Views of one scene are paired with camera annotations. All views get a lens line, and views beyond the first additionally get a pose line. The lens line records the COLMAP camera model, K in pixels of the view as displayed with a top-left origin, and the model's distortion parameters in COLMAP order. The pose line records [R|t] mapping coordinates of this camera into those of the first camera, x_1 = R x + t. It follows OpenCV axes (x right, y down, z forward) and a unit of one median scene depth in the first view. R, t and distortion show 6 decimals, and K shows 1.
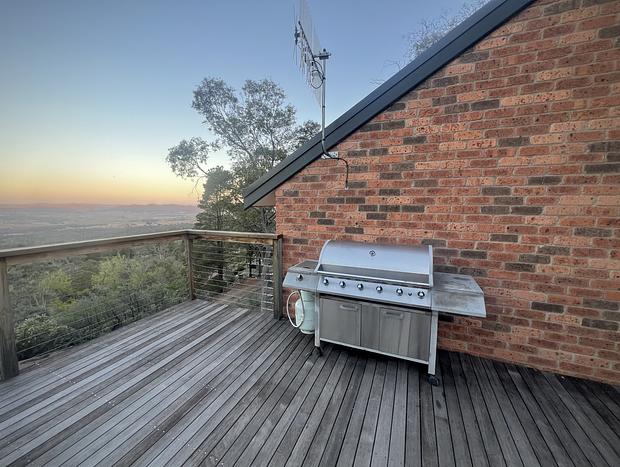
lens RADIAL K [[248.1, 0, 307.9], [0, 248.1, 231.2], [0, 0, 1]] dist [-0.001770, 0.000030]
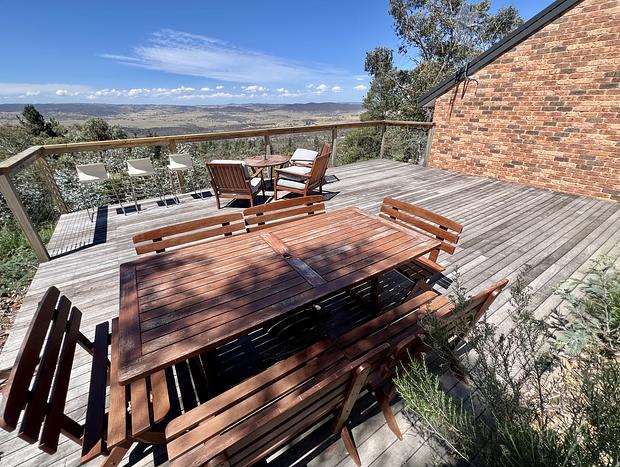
lens RADIAL K [[275.2, 0, 310.0], [0, 275.2, 233.5], [0, 0, 1]] dist [0.000606, 0.000189]
pose [[0.847910, 0.214679, -0.484728, 0.409119], [-0.041254, 0.938286, 0.343390, 0.176124], [0.528532, -0.271167, 0.804439, -2.090867]]
